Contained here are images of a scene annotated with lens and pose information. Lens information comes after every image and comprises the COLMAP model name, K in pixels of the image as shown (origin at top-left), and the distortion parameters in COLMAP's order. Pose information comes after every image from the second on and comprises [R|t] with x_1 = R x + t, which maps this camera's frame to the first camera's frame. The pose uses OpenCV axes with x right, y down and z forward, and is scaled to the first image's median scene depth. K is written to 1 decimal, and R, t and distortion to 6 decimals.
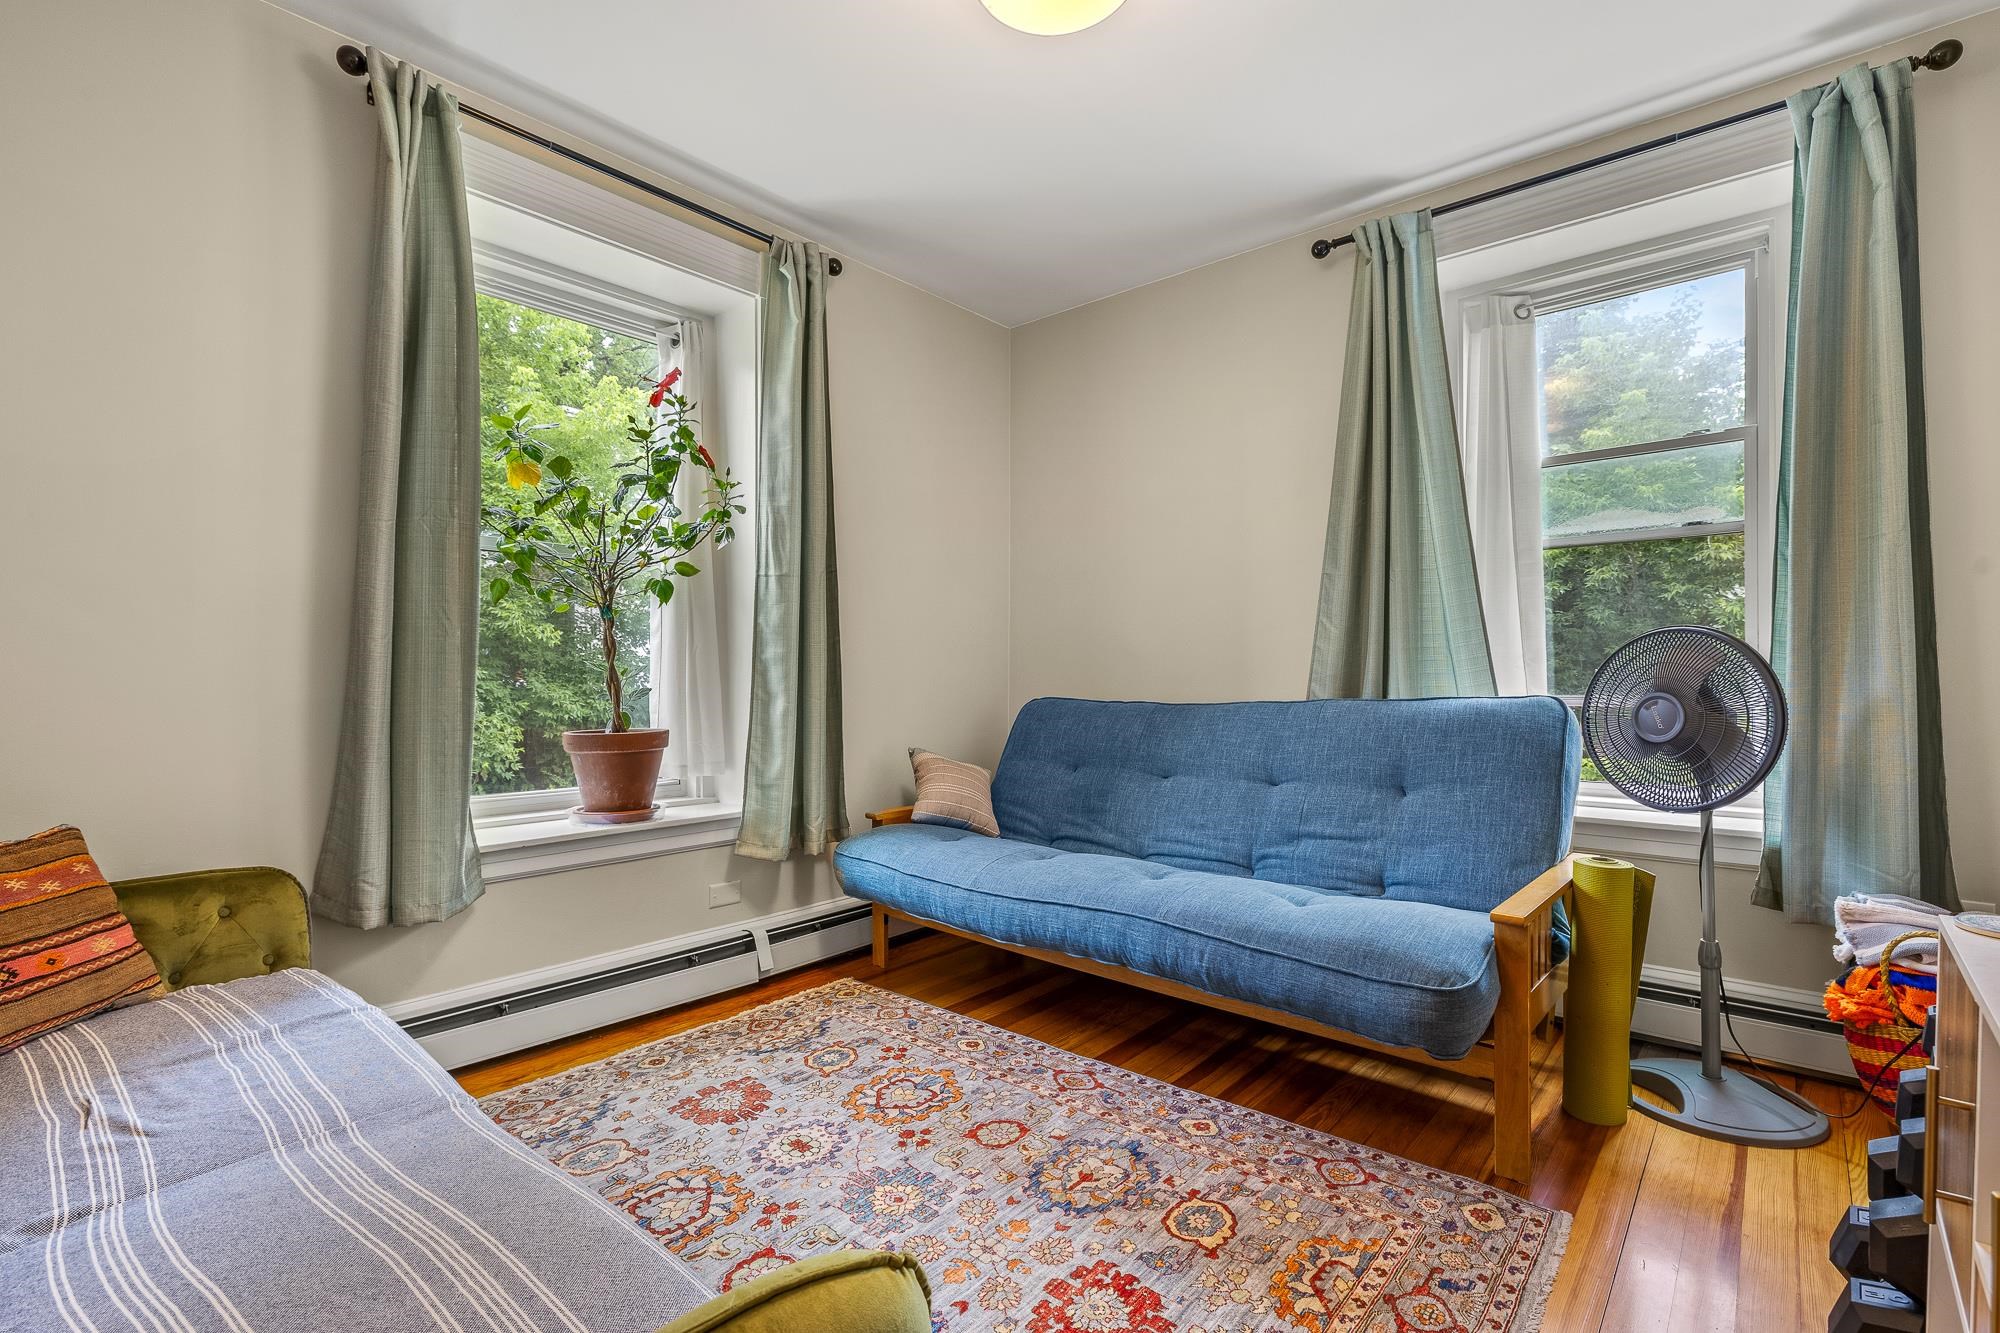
lens RADIAL K [[911.3, 0, 997.5], [0, 911.3, 674.2], [0, 0, 1]] dist [-0.001776, -0.000016]
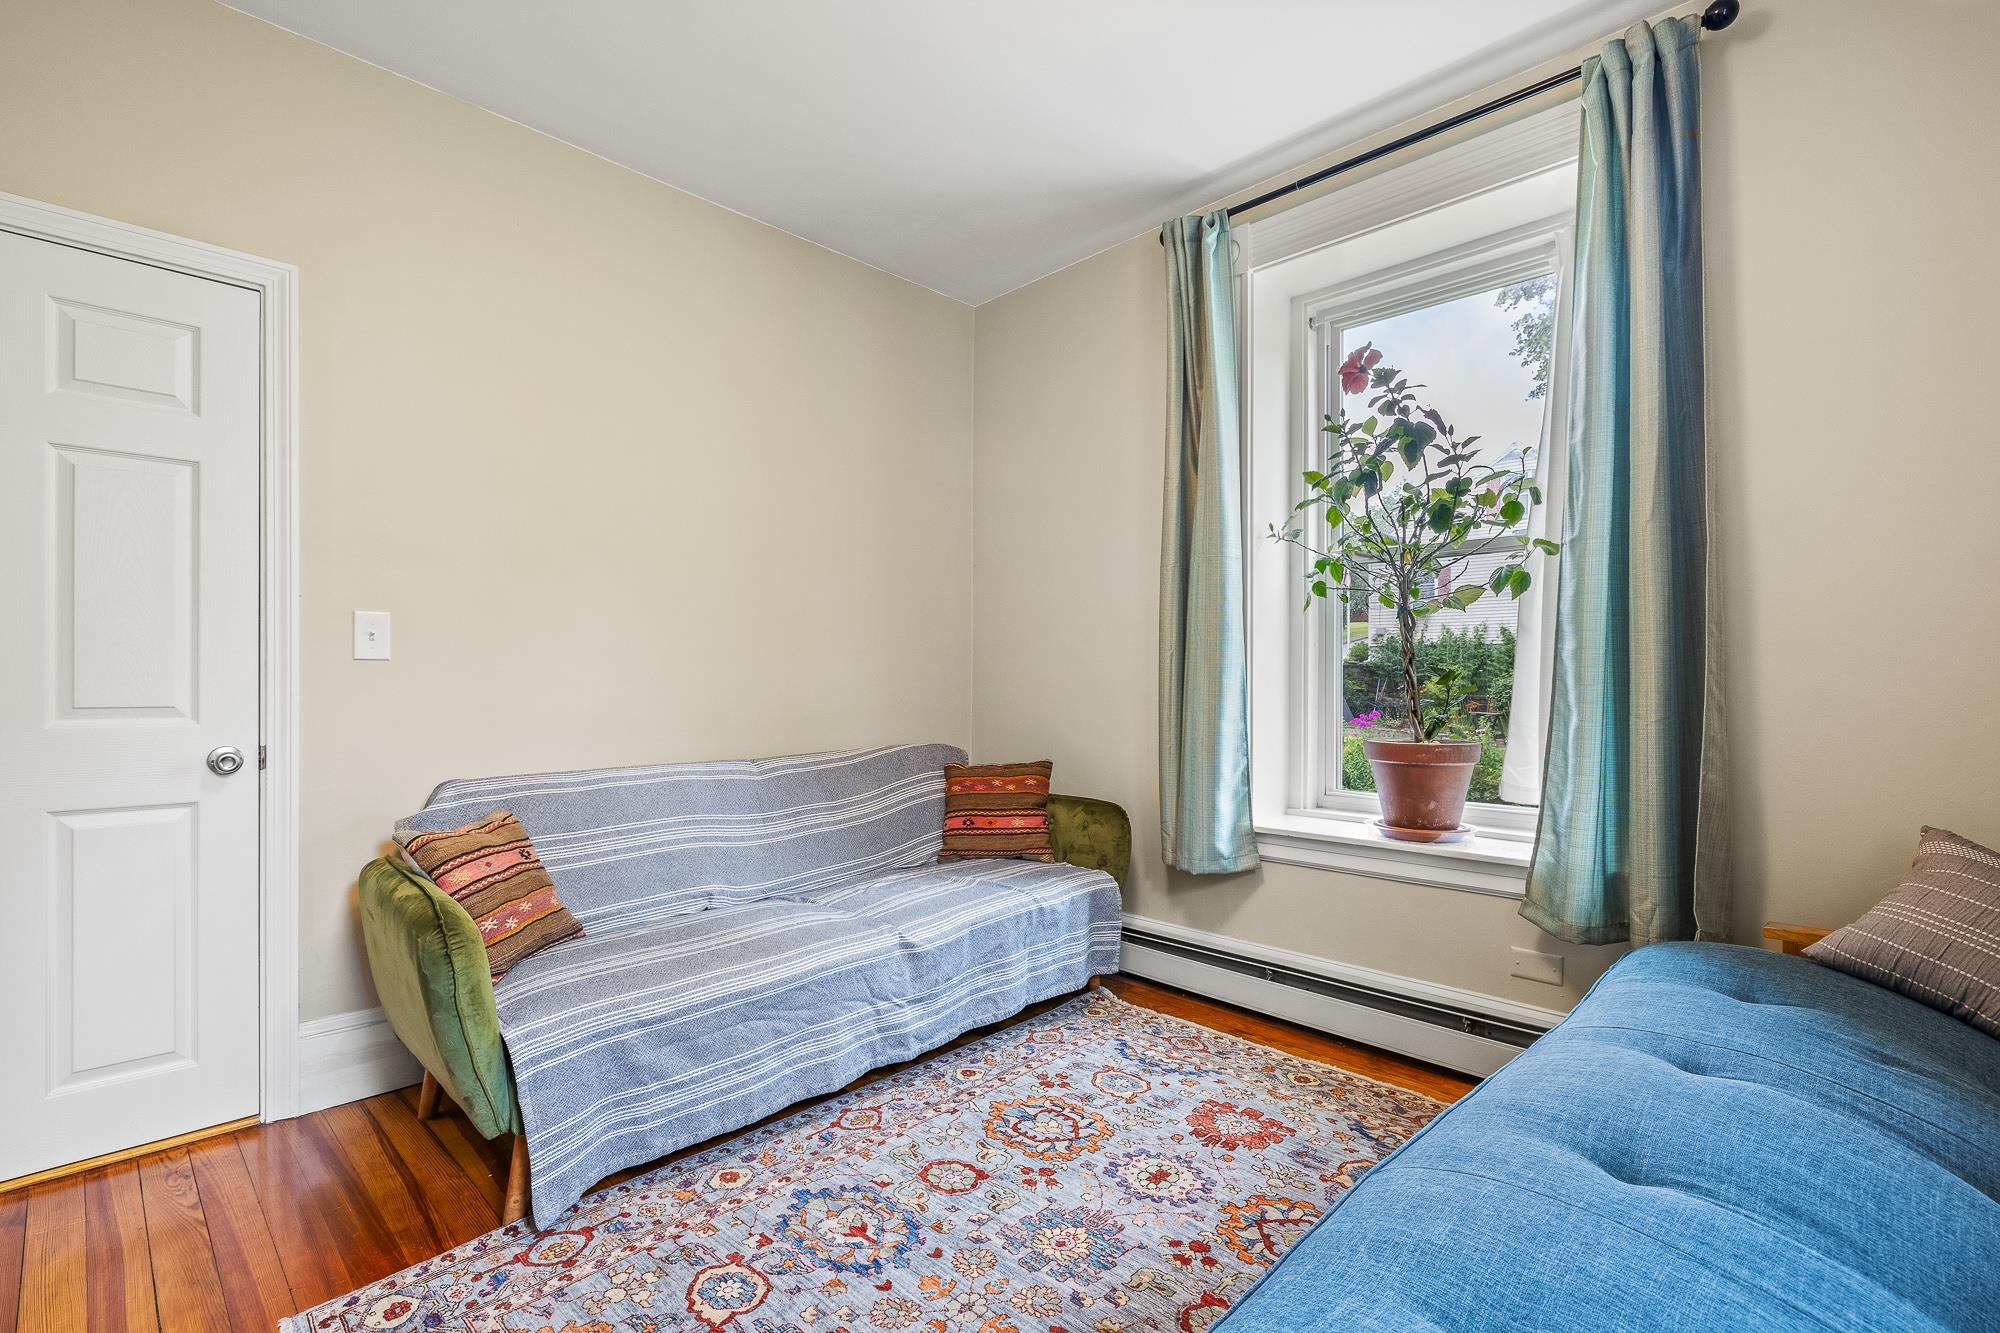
lens RADIAL K [[911.3, 0, 997.0], [0, 911.3, 669.7], [0, 0, 1]] dist [-0.001776, -0.000016]
pose [[-0.077121, -0.010227, -0.996969, 0.707508], [0.002440, 0.999942, -0.010447, -0.000214], [0.997019, -0.003238, -0.077092, 0.859545]]
